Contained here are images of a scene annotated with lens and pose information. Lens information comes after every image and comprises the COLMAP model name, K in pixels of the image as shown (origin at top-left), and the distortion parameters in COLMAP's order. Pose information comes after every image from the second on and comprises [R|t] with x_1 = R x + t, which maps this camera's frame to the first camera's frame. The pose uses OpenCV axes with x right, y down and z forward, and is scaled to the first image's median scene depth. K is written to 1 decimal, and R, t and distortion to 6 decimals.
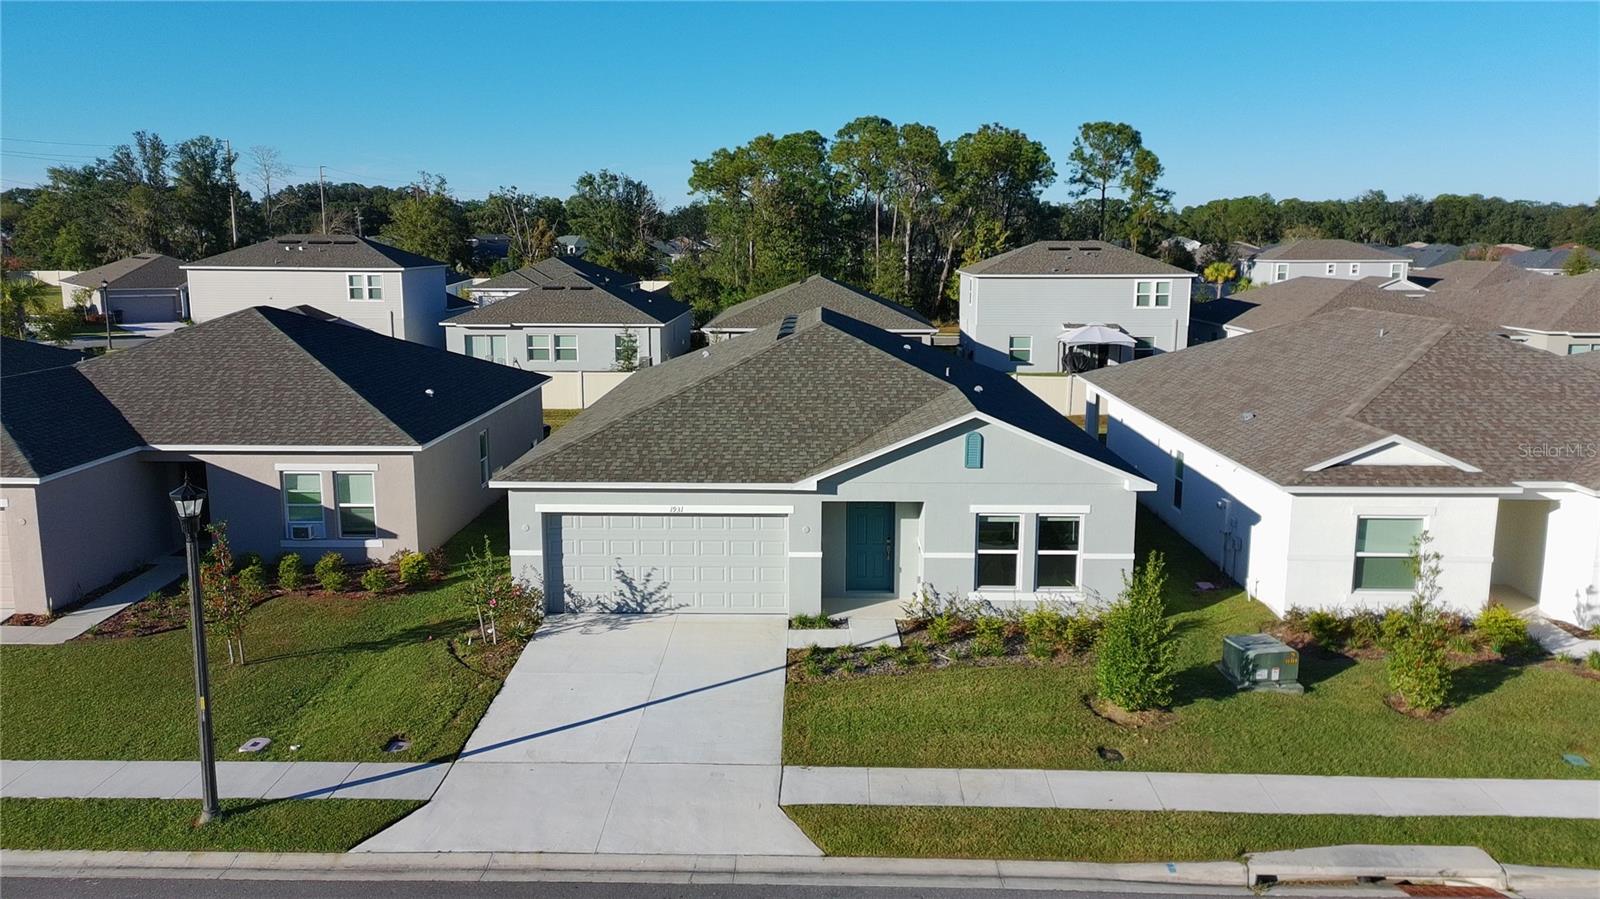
lens RADIAL K [[1232.9, 0, 800.0], [0, 1232.9, 449.5], [0, 0, 1]] dist [0.072733, -0.081554]
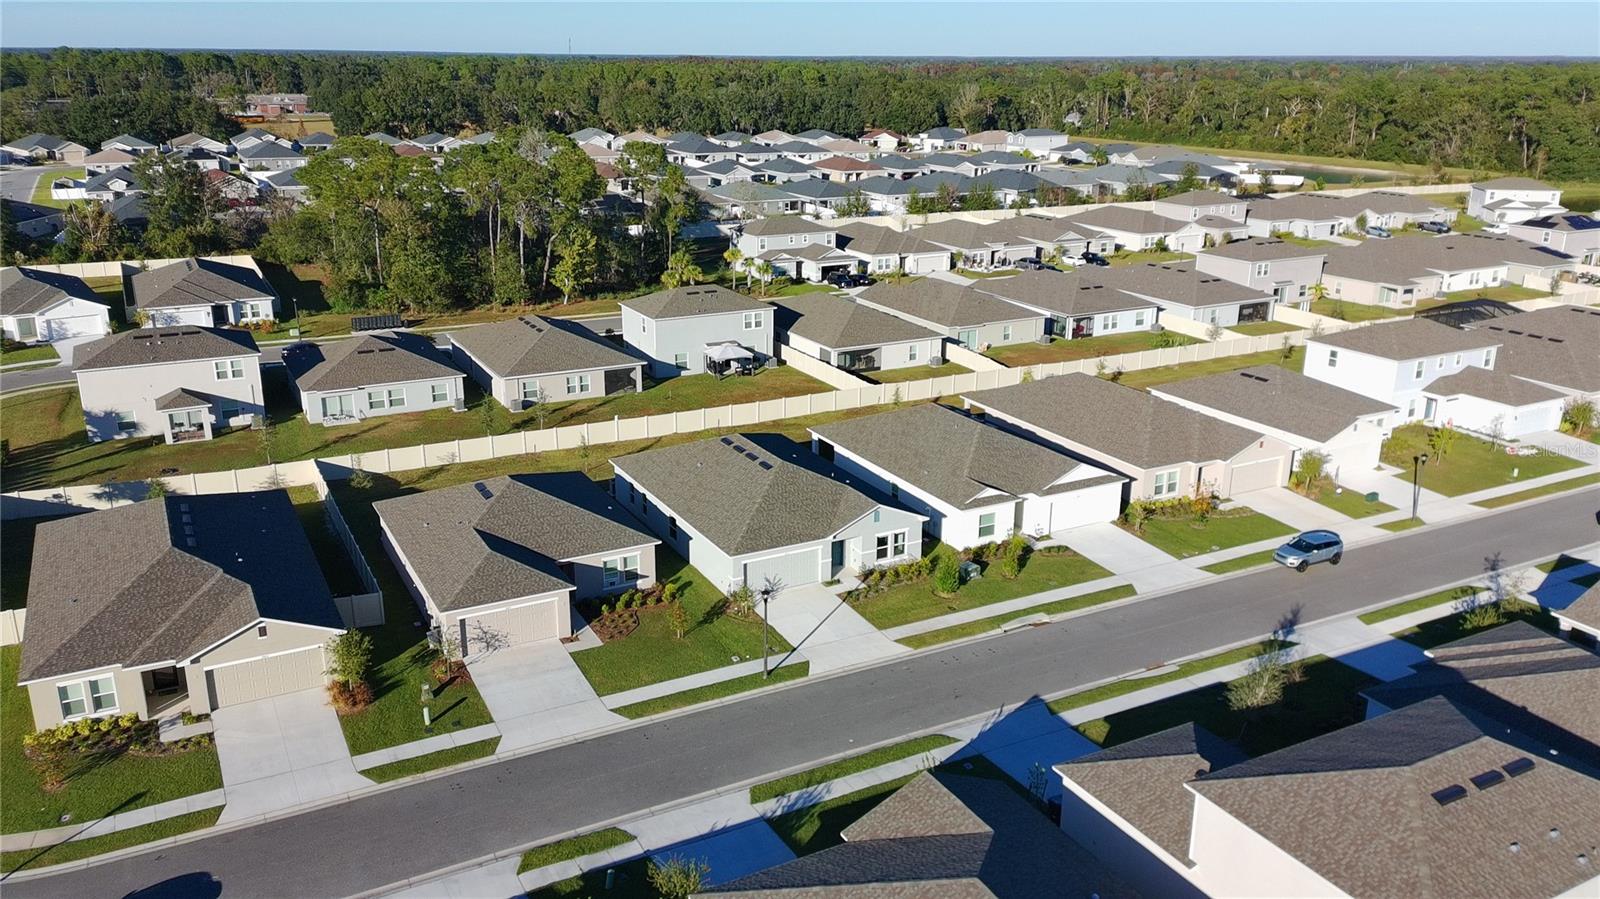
lens RADIAL K [[1232.9, 0, 800.0], [0, 1232.9, 449.5], [0, 0, 1]] dist [0.072733, -0.081554]
pose [[0.873831, -0.144439, 0.464282, -1.338630], [0.079135, 0.984375, 0.157300, -0.622453], [-0.479748, -0.100713, 0.871607, -1.439546]]
